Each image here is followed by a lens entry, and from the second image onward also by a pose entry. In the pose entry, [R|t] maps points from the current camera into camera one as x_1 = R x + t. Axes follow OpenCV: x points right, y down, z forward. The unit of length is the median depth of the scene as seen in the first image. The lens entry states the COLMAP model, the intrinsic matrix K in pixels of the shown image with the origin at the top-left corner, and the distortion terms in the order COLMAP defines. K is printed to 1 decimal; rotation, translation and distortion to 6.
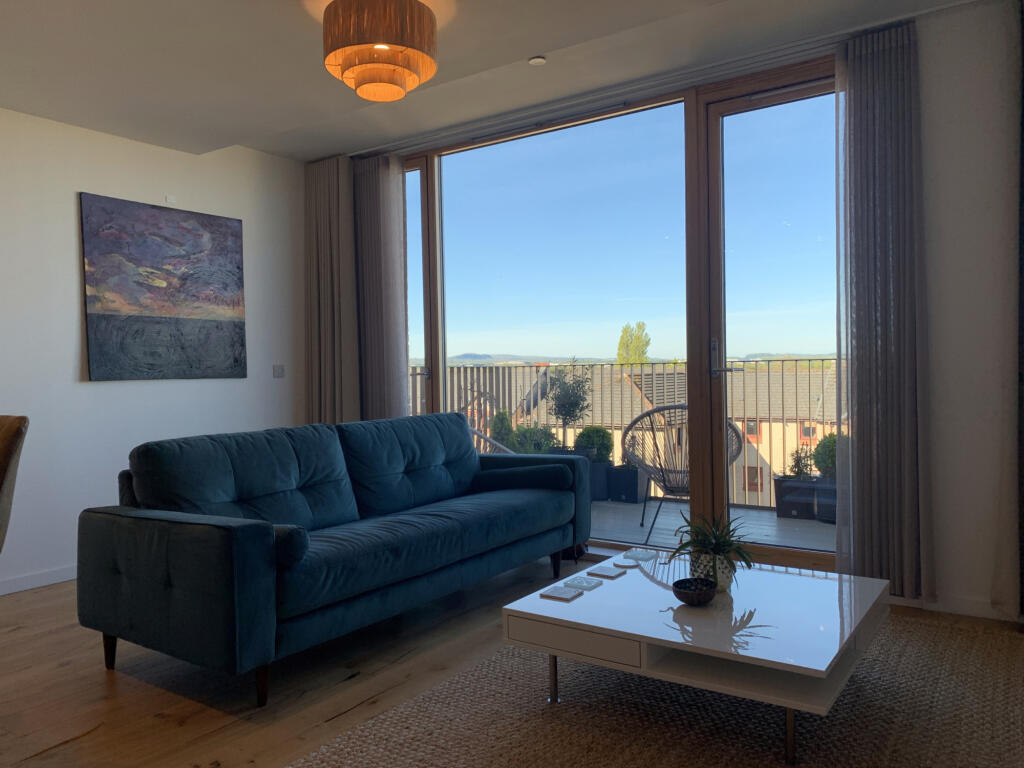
lens RADIAL K [[779.3, 0, 506.5], [0, 779.3, 380.2], [0, 0, 1]] dist [0.038389, -0.046779]
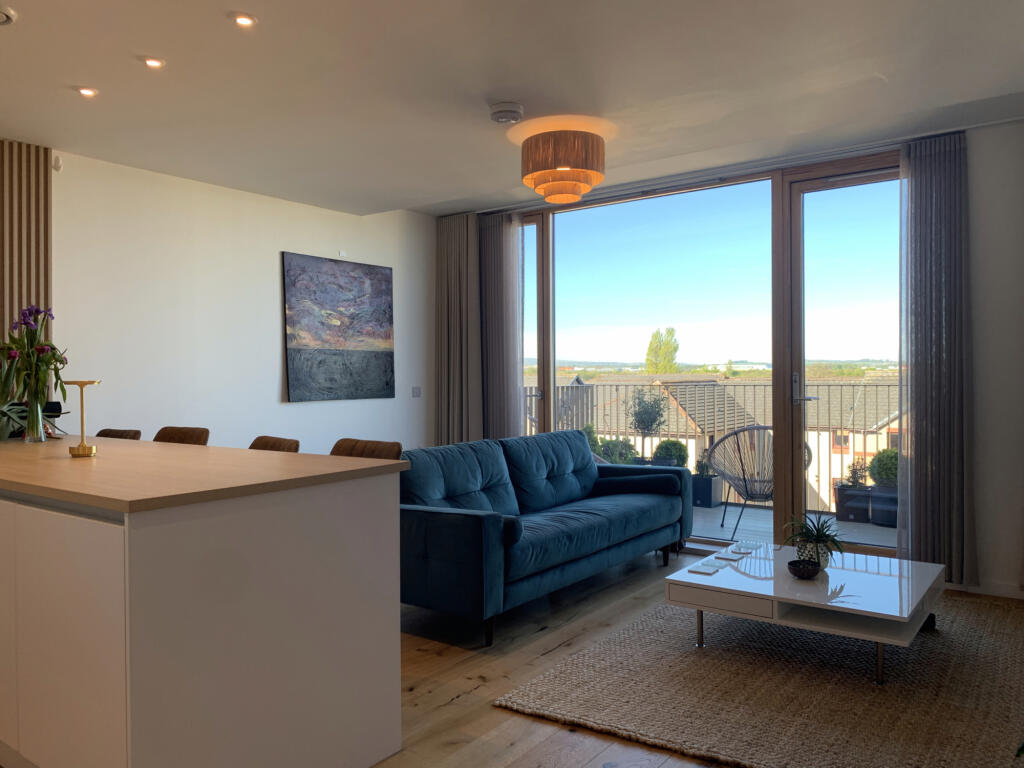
lens RADIAL K [[779.3, 0, 507.6], [0, 779.3, 381.4], [0, 0, 1]] dist [0.038389, -0.046779]
pose [[0.999429, 0.008407, -0.032714, -0.155806], [-0.008537, 0.999956, -0.003832, -0.033699], [0.032680, 0.004110, 0.999457, -0.261685]]
